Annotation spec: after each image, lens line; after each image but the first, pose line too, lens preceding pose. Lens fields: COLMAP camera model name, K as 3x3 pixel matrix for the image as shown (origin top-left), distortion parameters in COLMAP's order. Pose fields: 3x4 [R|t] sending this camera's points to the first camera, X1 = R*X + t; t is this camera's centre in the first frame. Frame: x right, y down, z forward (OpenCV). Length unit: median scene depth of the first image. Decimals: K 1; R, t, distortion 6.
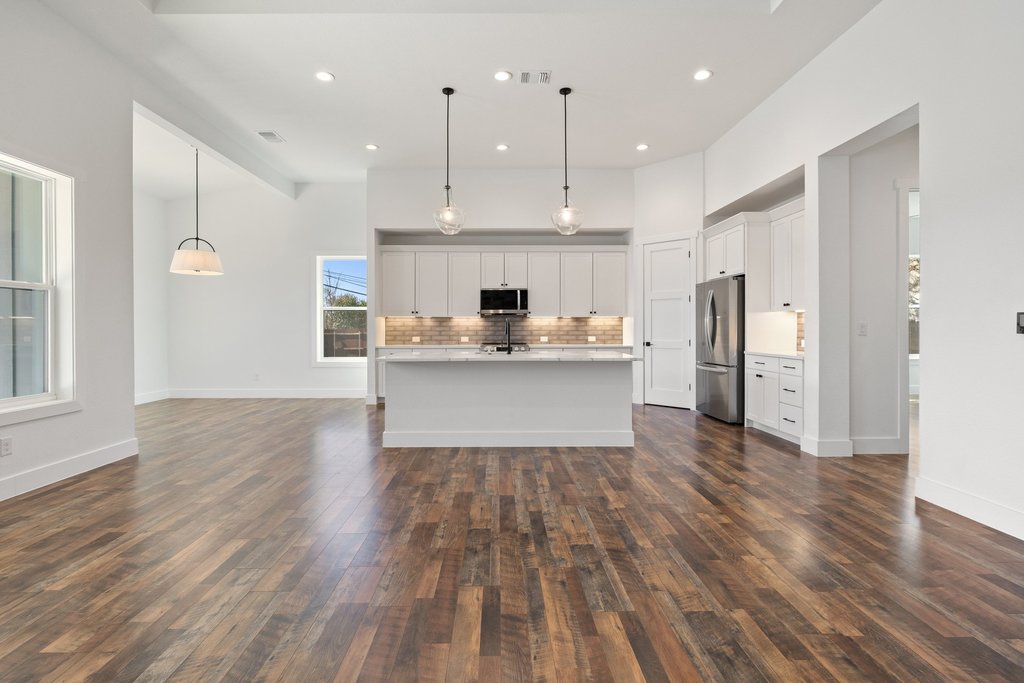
lens RADIAL K [[477.5, 0, 504.9], [0, 477.5, 332.2], [0, 0, 1]] dist [-0.009069, 0.001845]
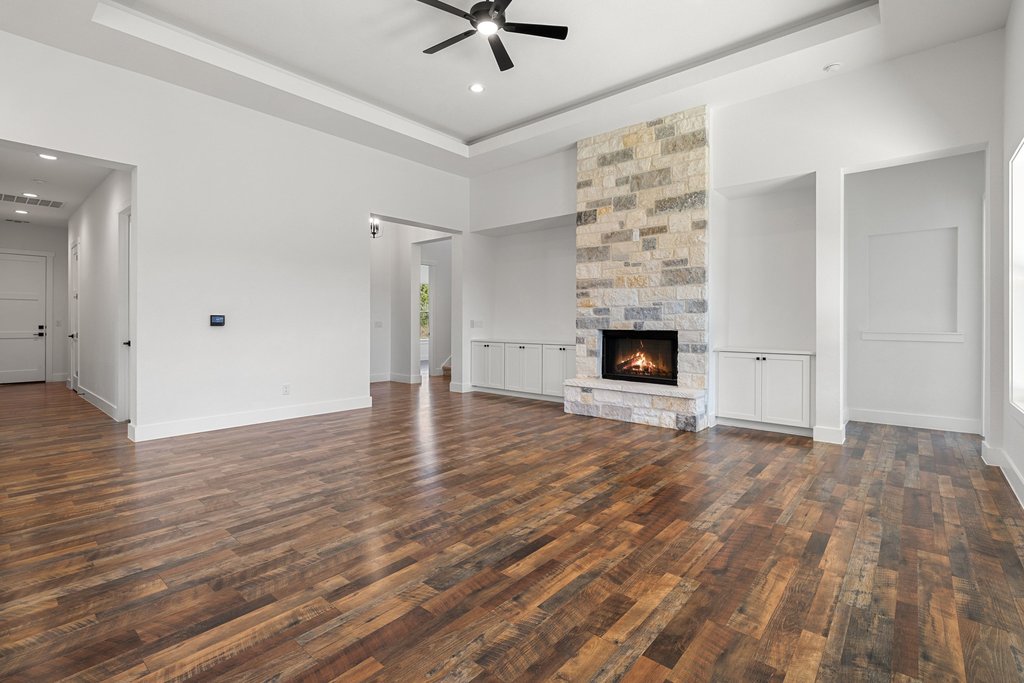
lens RADIAL K [[477.5, 0, 500.8], [0, 477.5, 318.3], [0, 0, 1]] dist [-0.009069, 0.001845]
pose [[-0.740044, 0.006656, 0.672526, -0.648317], [0.008621, 0.999963, -0.000410, -0.009467], [-0.672504, 0.005494, -0.740074, 0.950299]]
